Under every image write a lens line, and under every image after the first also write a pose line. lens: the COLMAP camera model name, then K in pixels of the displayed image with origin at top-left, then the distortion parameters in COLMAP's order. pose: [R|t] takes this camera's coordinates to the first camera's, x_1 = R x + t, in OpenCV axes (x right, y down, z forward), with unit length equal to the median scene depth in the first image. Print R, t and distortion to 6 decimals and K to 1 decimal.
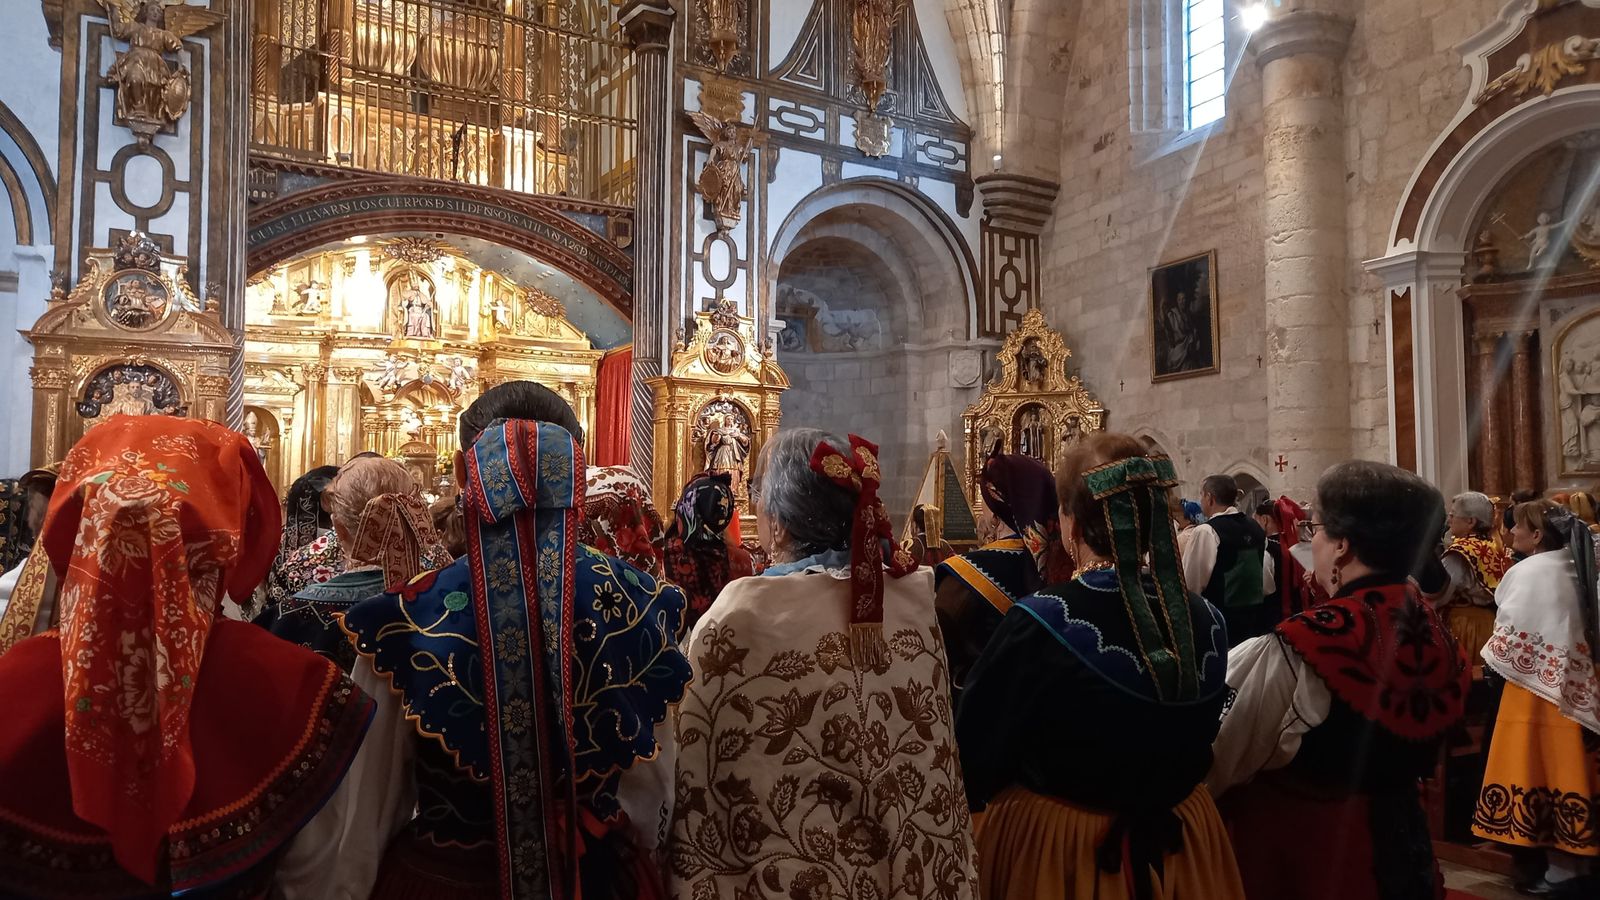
lens RADIAL K [[1163.5, 0, 809.0], [0, 1163.5, 447.8], [0, 0, 1]] dist [0.062638, -0.076471]
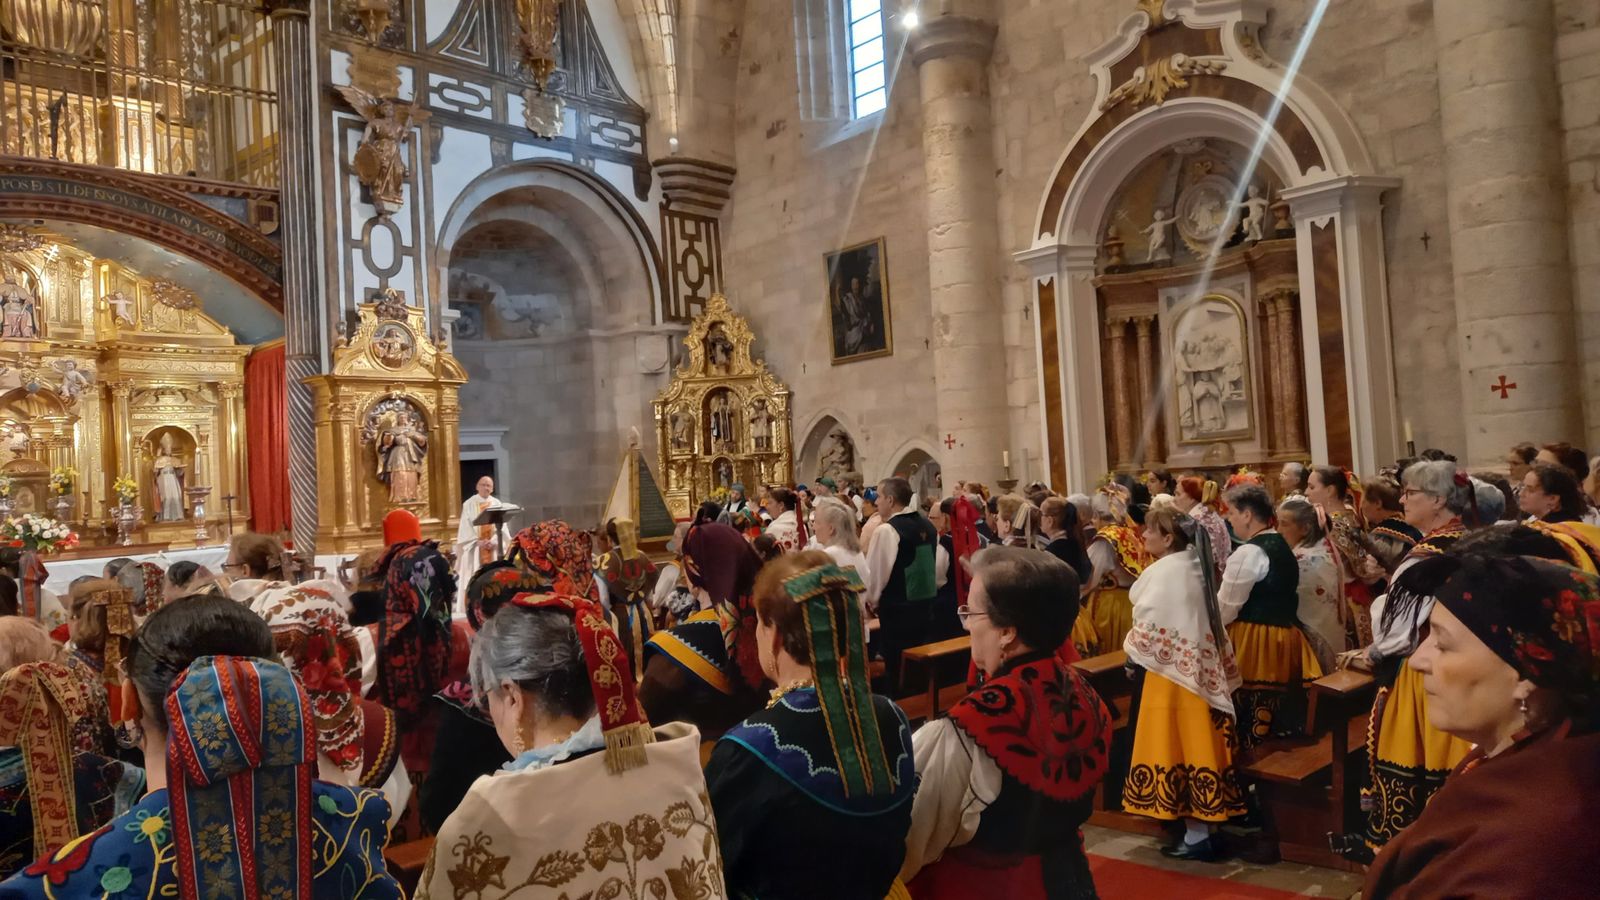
lens RADIAL K [[1168.2, 0, 810.1], [0, 1168.2, 449.0], [0, 0, 1]] dist [0.053547, -0.066549]
pose [[0.963976, -0.049747, 0.261295, -0.000771], [0.042731, 0.998559, 0.032468, -0.015917], [-0.262534, -0.020133, 0.964713, 0.001415]]
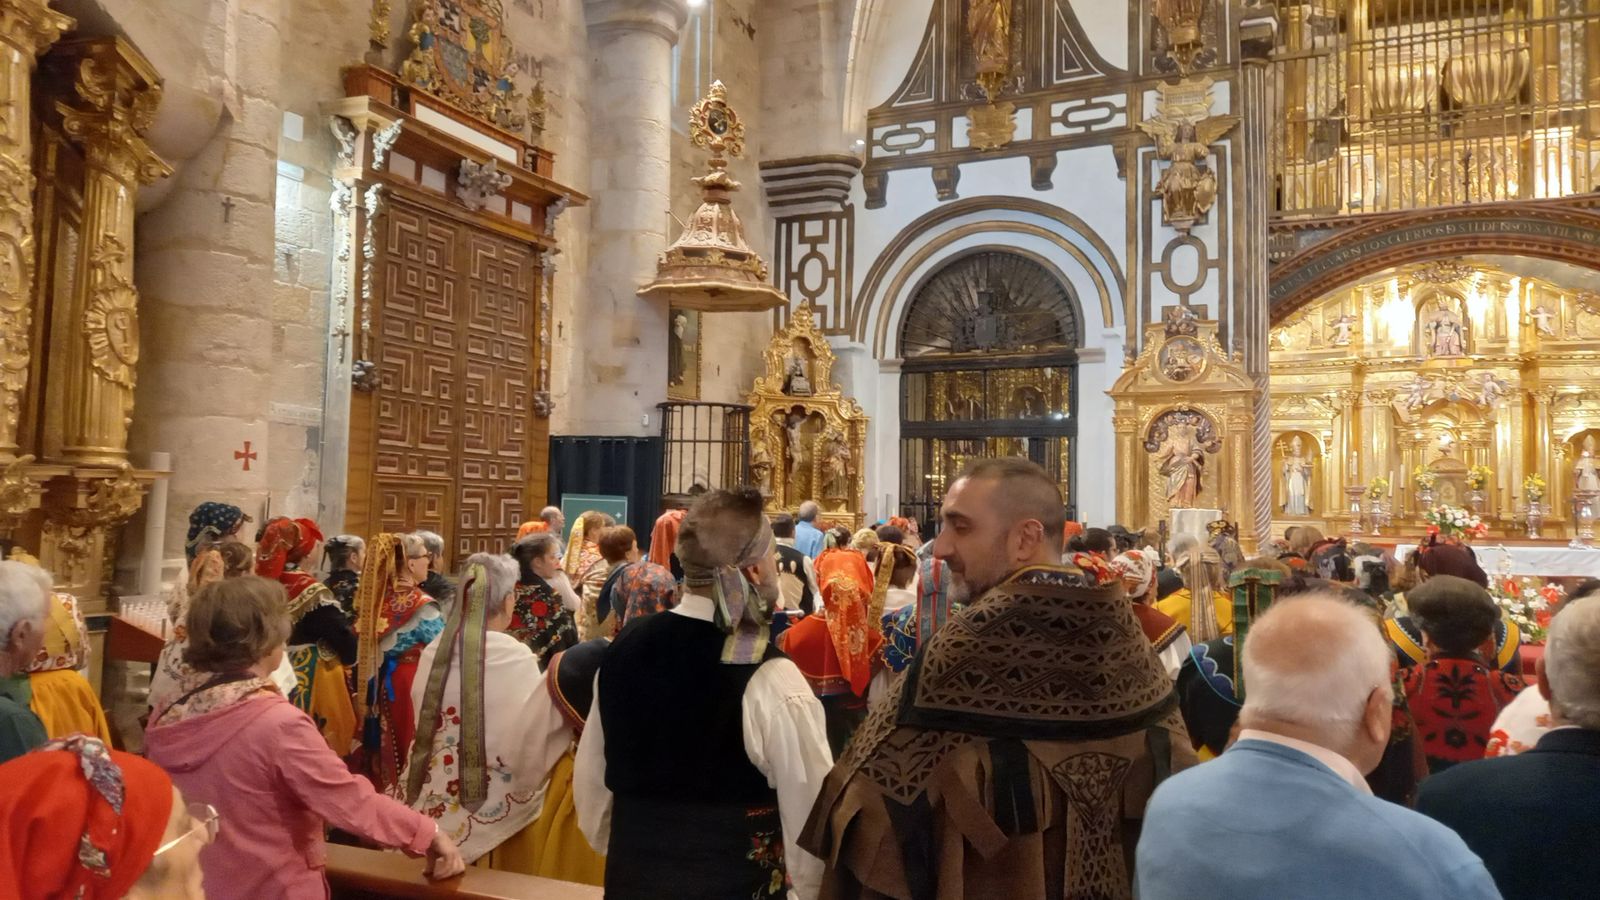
lens RADIAL K [[1161.3, 0, 813.3], [0, 1161.3, 451.0], [0, 0, 1]] dist [0.060236, -0.069667]
pose [[0.605251, -0.029622, -0.795483, 0.149575], [0.036141, 0.999300, -0.009714, -0.021194], [0.795214, -0.022870, 0.605898, -0.071643]]
